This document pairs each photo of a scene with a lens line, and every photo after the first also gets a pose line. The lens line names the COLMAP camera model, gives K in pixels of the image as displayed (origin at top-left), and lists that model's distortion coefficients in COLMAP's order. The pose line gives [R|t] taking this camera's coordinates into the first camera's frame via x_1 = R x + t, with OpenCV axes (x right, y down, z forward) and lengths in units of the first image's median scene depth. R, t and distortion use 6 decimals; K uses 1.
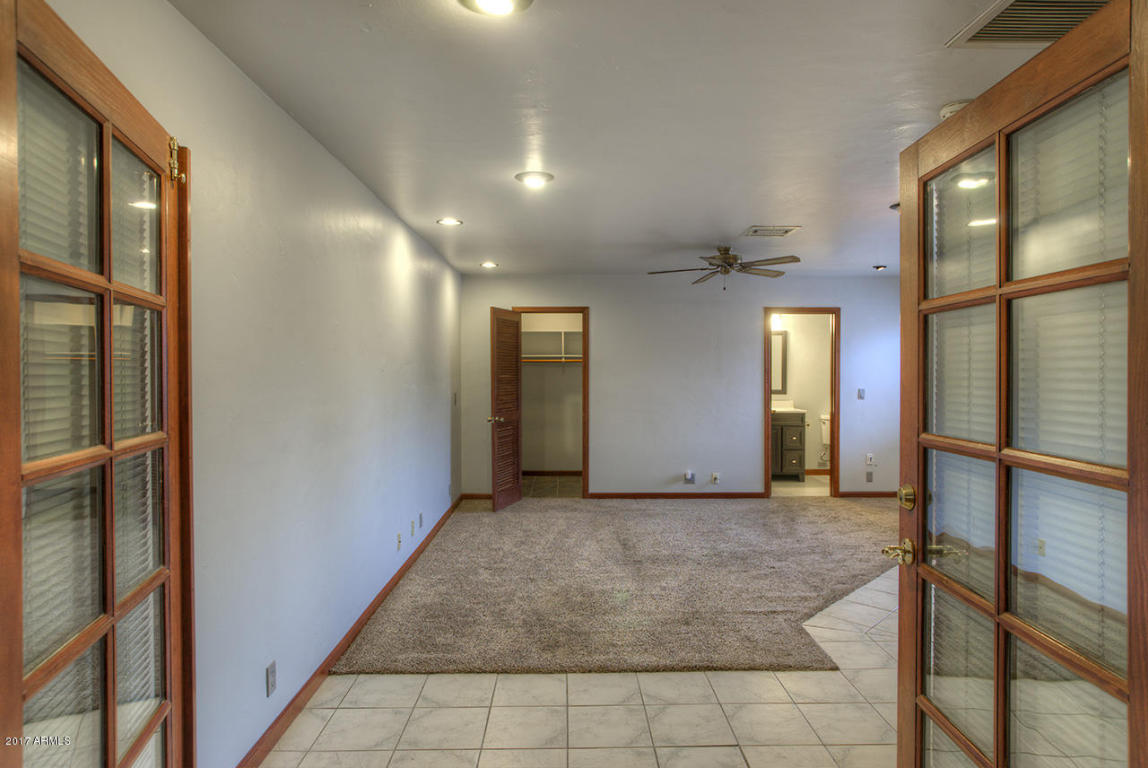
lens RADIAL K [[658.4, 0, 572.9], [0, 658.4, 385.4], [0, 0, 1]] dist [-0.001534, 0.000297]
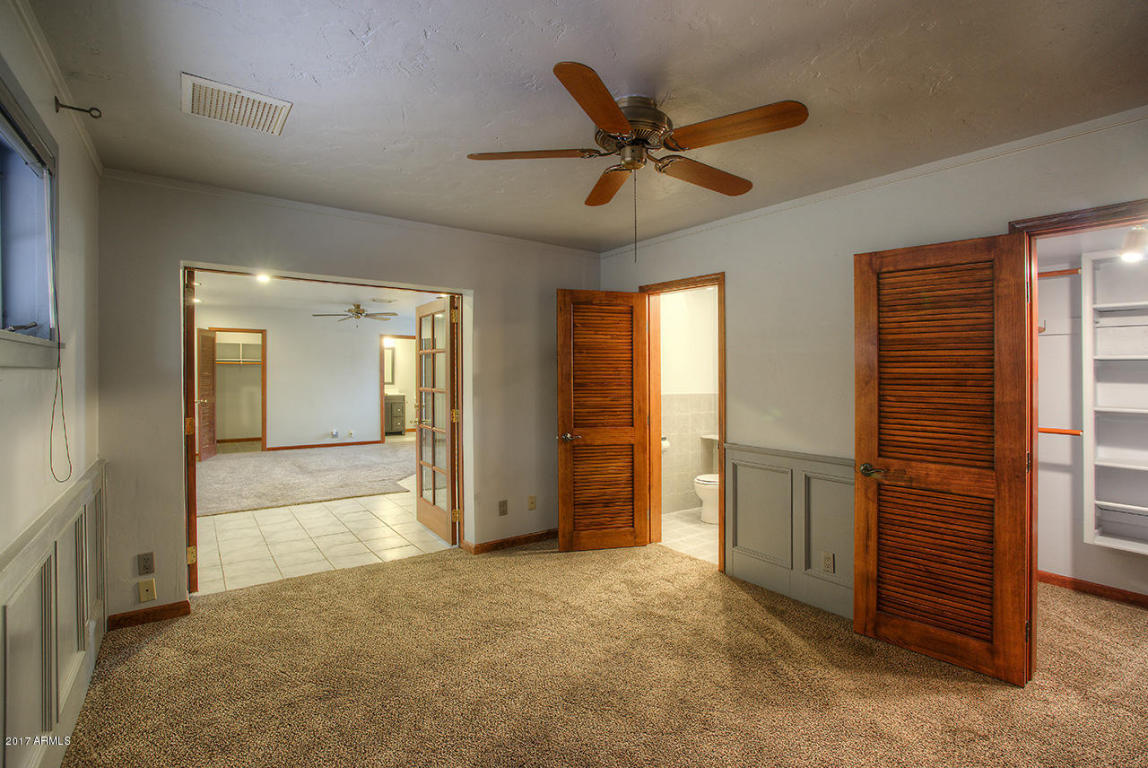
lens RADIAL K [[531.4, 0, 570.4], [0, 531.4, 383.8], [0, 0, 1]] dist [-0.003337, -0.000153]
pose [[0.813570, -0.006439, 0.581431, -0.120078], [0.005372, 0.999979, 0.003558, 0.010276], [-0.581442, 0.000229, 0.813588, -0.446163]]
